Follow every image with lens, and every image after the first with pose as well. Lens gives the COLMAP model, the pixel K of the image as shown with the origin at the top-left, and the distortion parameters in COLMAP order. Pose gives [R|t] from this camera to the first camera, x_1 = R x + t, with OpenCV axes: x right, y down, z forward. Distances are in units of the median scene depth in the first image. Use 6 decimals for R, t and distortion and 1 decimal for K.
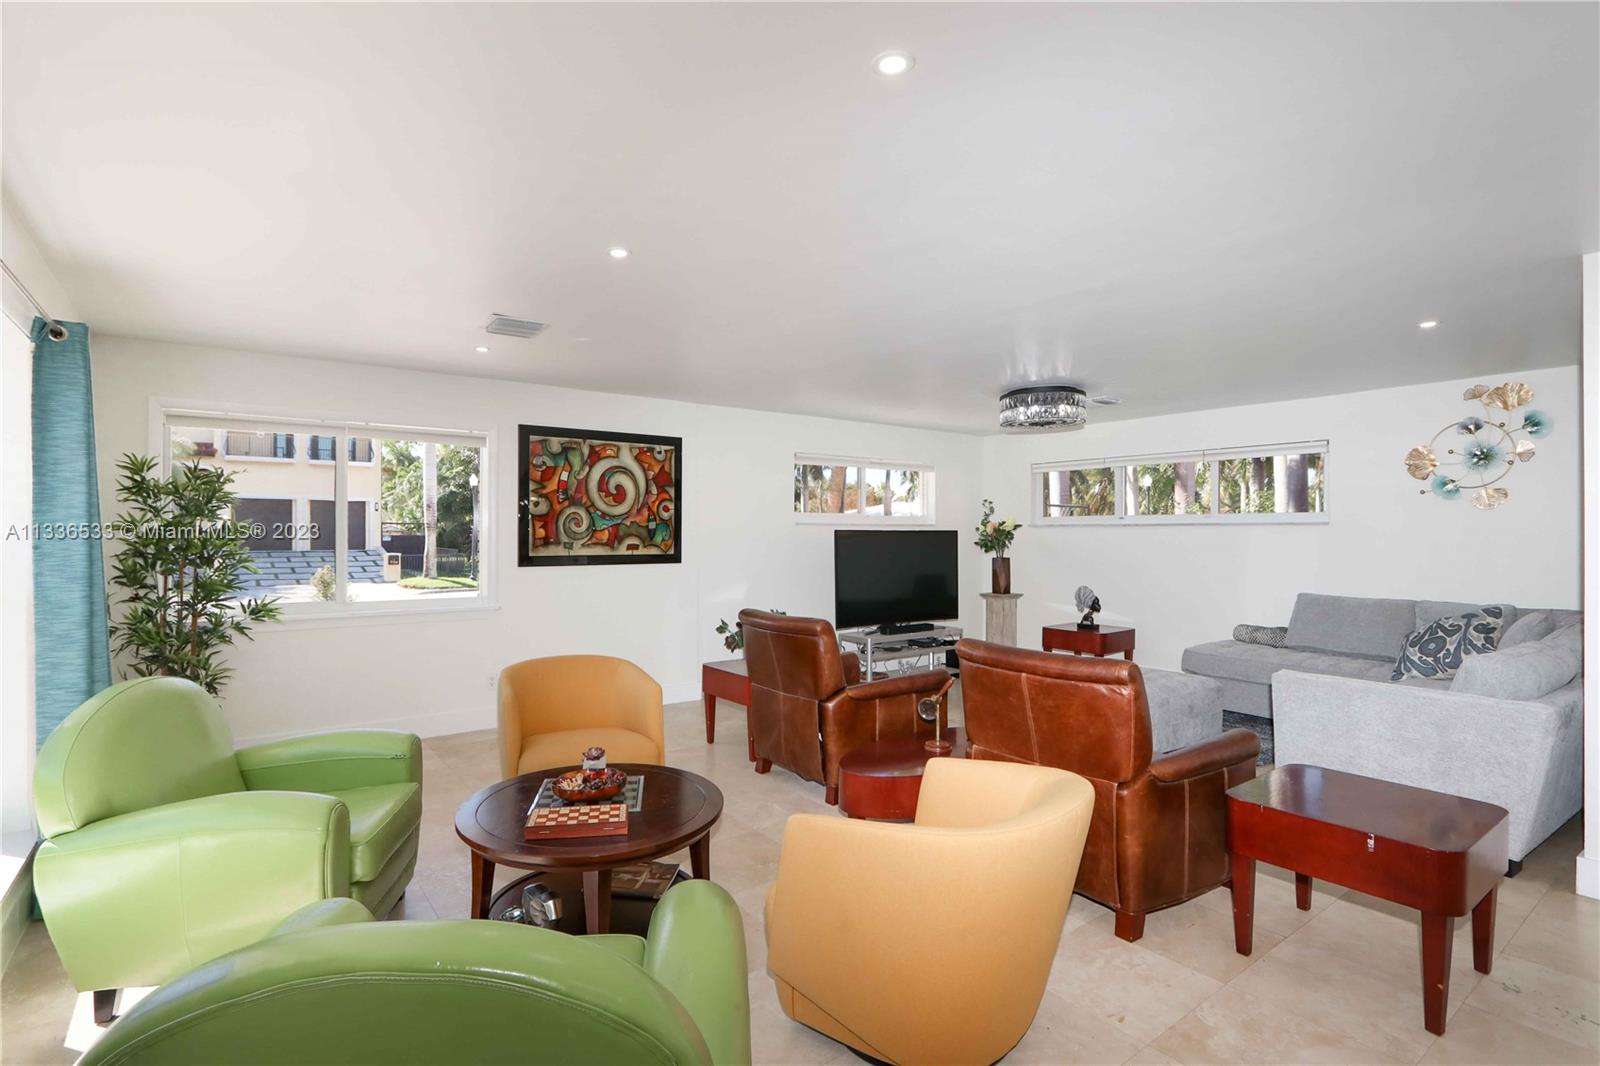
lens RADIAL K [[778.9, 0, 779.1], [0, 778.9, 531.5], [0, 0, 1]] dist [-0.001485, -0.000291]
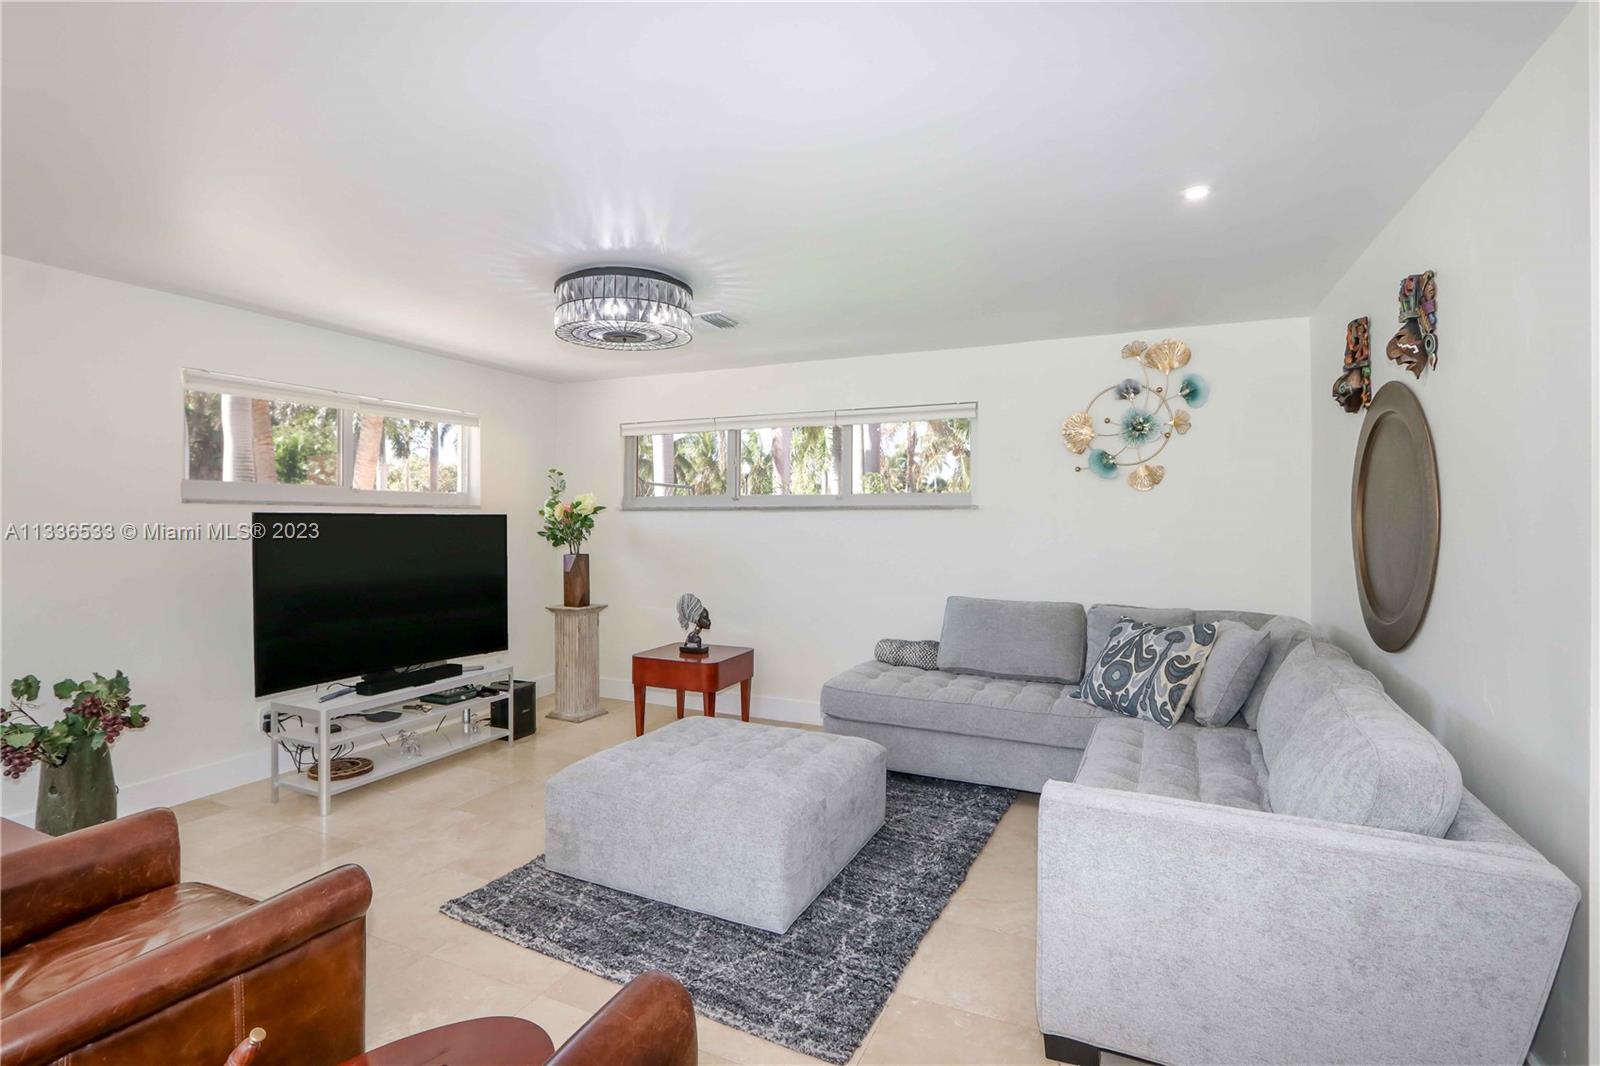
lens RADIAL K [[778.9, 0, 779.1], [0, 778.9, 531.5], [0, 0, 1]] dist [-0.001485, -0.000291]
pose [[0.881770, -0.006013, 0.471641, 0.164193], [-0.002633, 0.999840, 0.017670, 0.001058], [-0.471672, -0.016823, 0.881613, 0.426363]]
